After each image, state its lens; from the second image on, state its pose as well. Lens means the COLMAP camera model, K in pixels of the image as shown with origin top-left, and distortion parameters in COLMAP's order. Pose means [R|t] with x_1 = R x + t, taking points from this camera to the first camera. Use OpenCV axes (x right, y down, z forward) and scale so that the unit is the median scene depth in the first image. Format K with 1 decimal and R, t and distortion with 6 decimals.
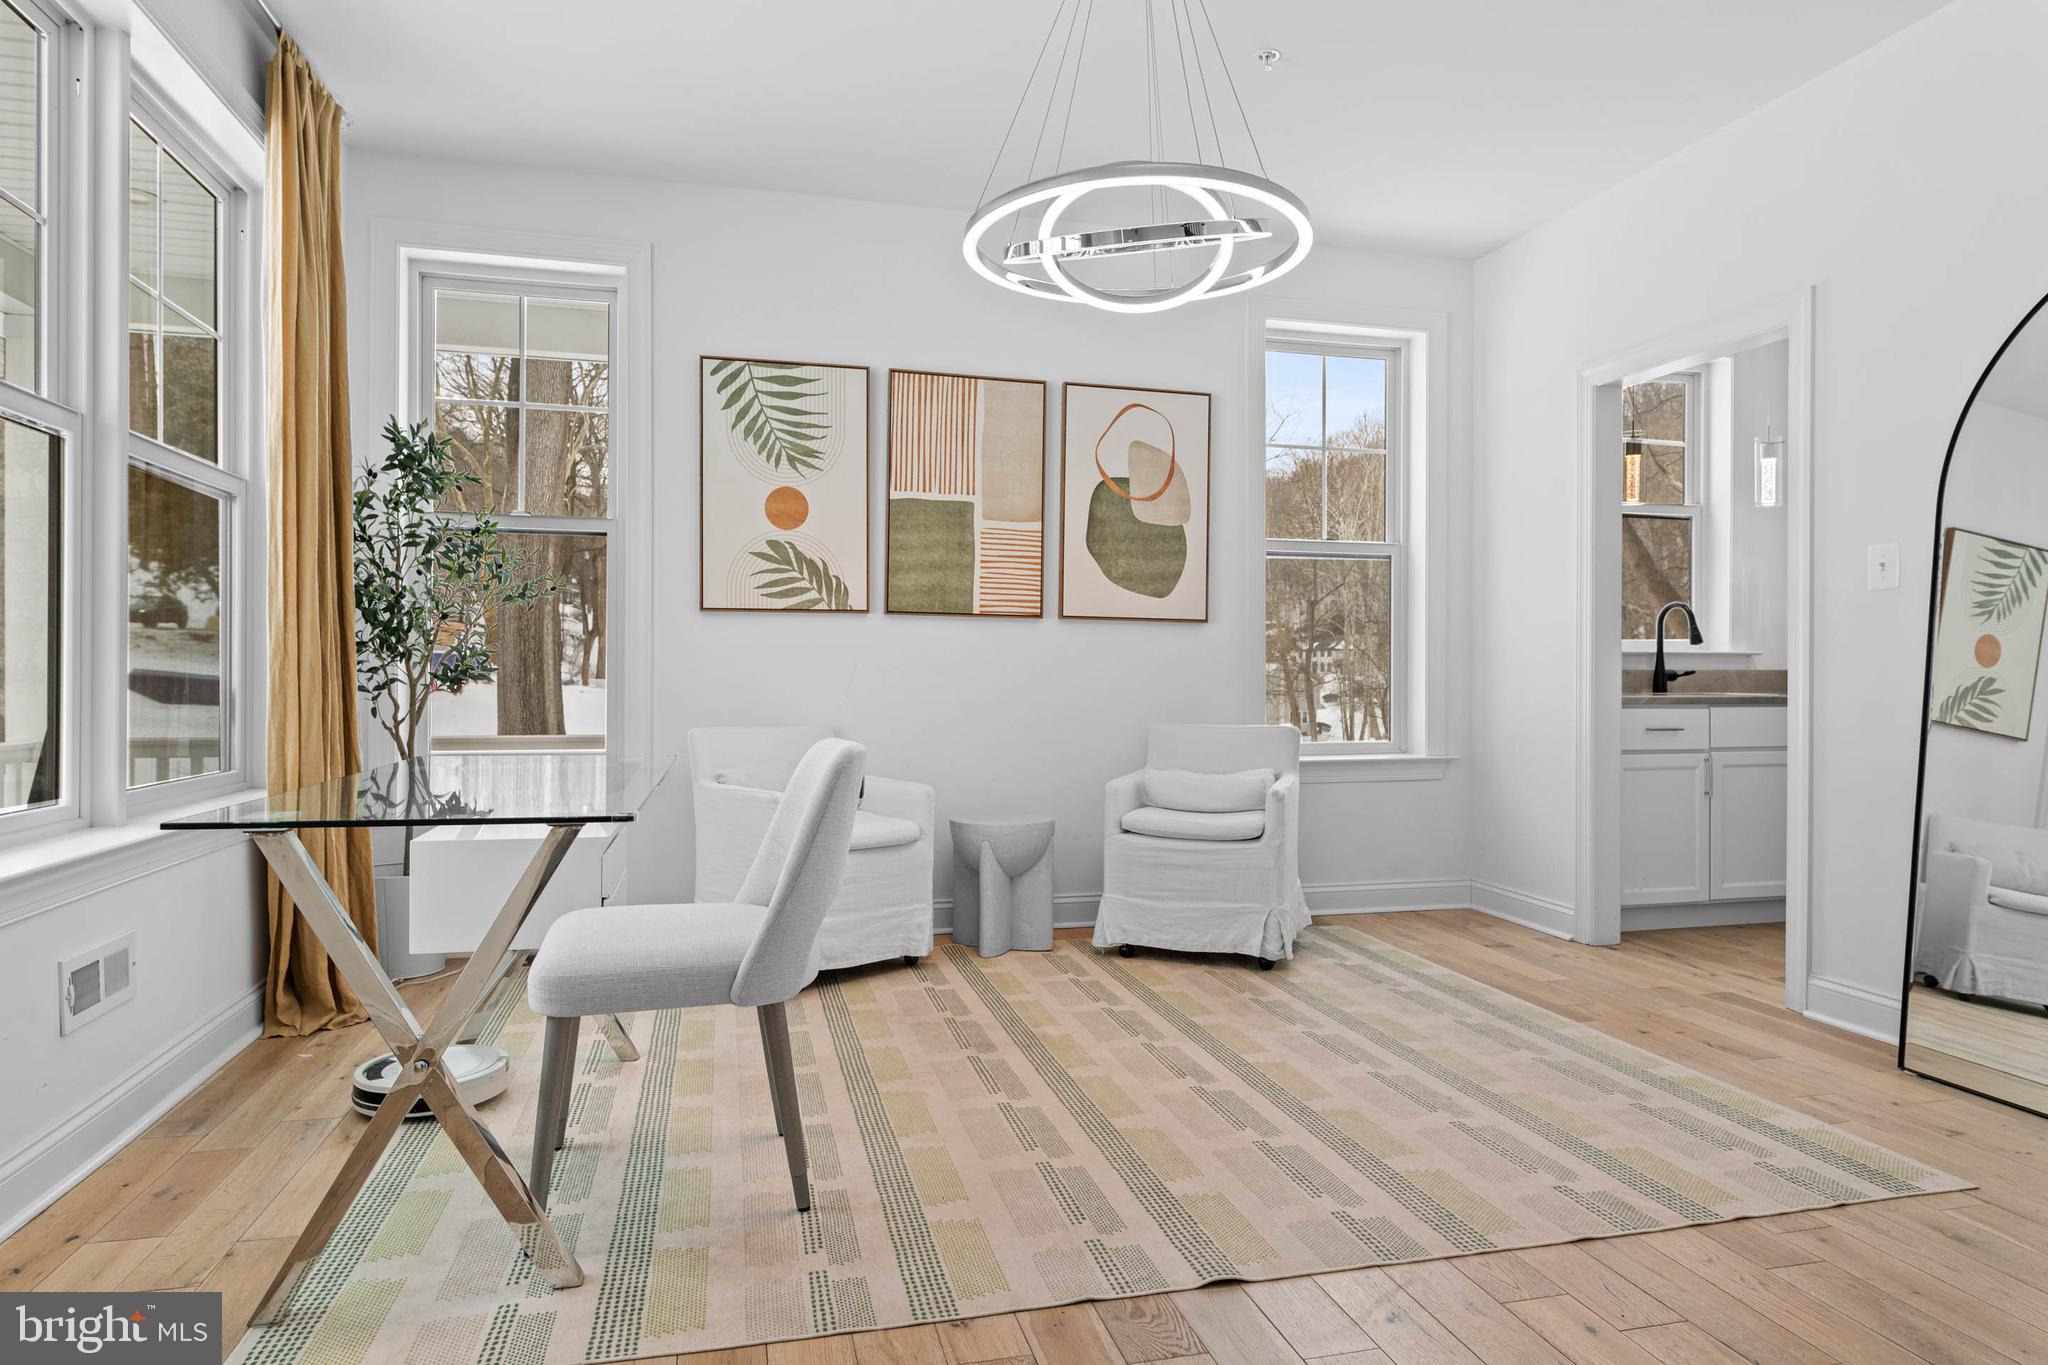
lens RADIAL K [[1180.9, 0, 1023.6], [0, 1180.9, 685.8], [0, 0, 1]] dist [-0.021593, -0.000048]
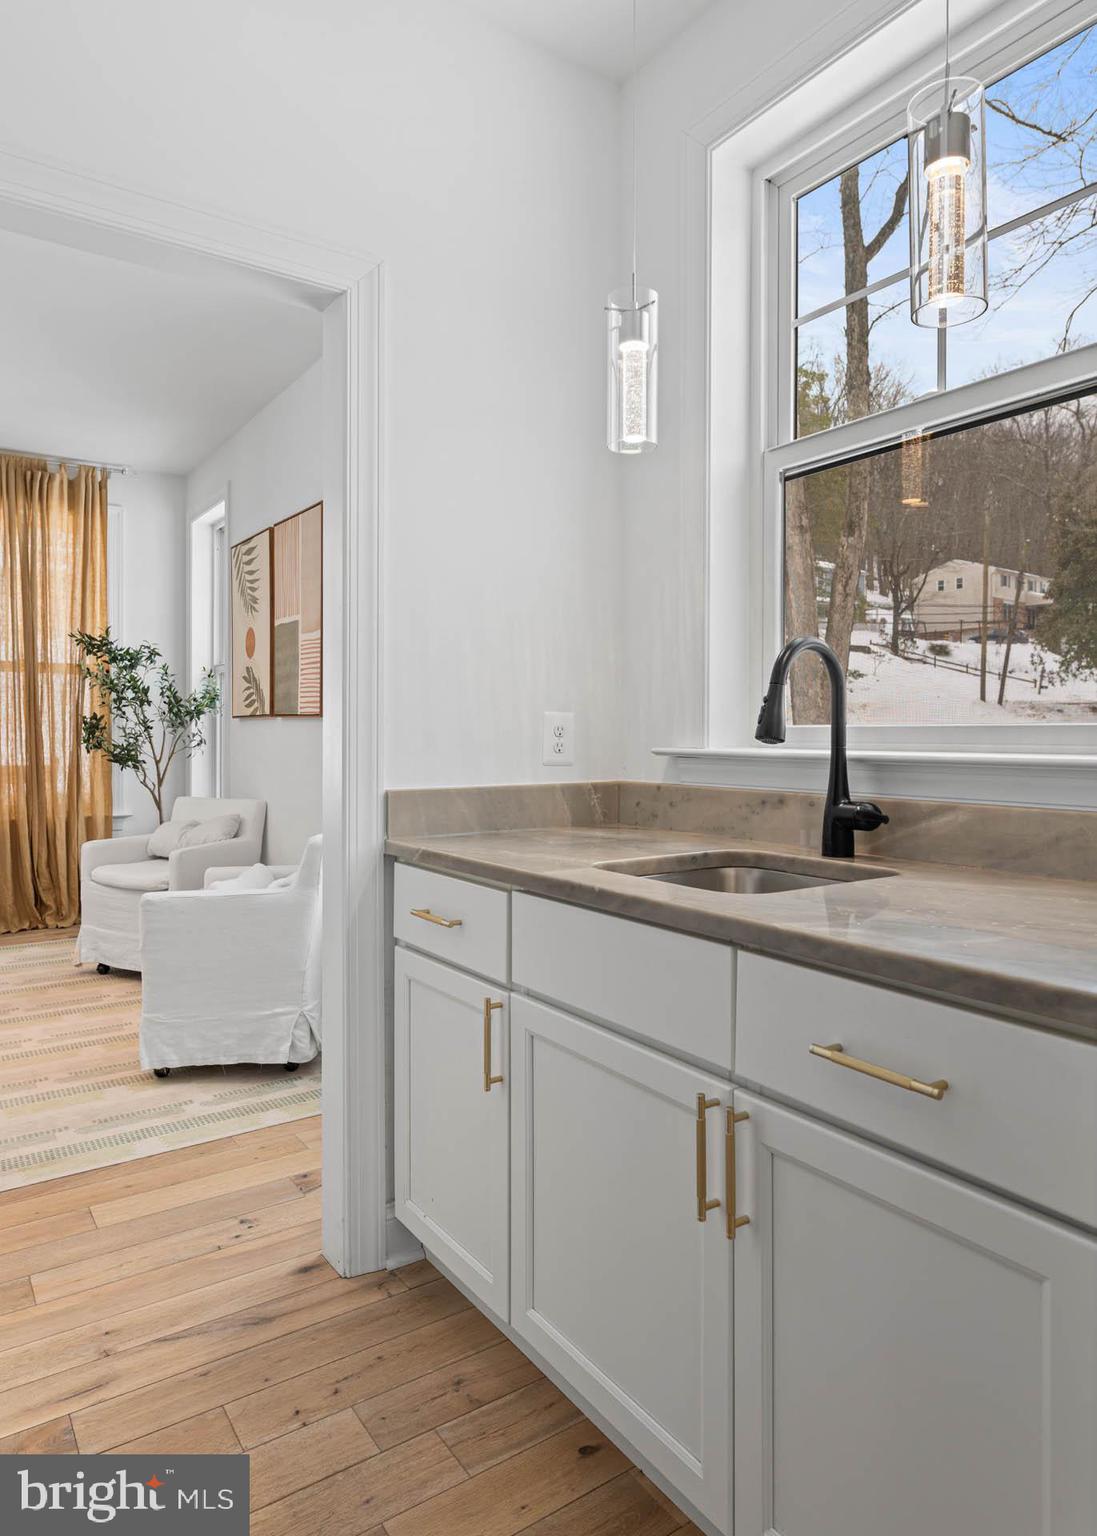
lens RADIAL K [[950.1, 0, 548.3], [0, 950.1, 757.7], [0, 0, 1]] dist [-0.000859, -0.000138]
pose [[0.347679, 0.020810, -0.937383, 0.933155], [-0.008039, 0.999783, 0.019214, -0.038761], [0.937579, 0.000855, 0.347770, 0.906145]]
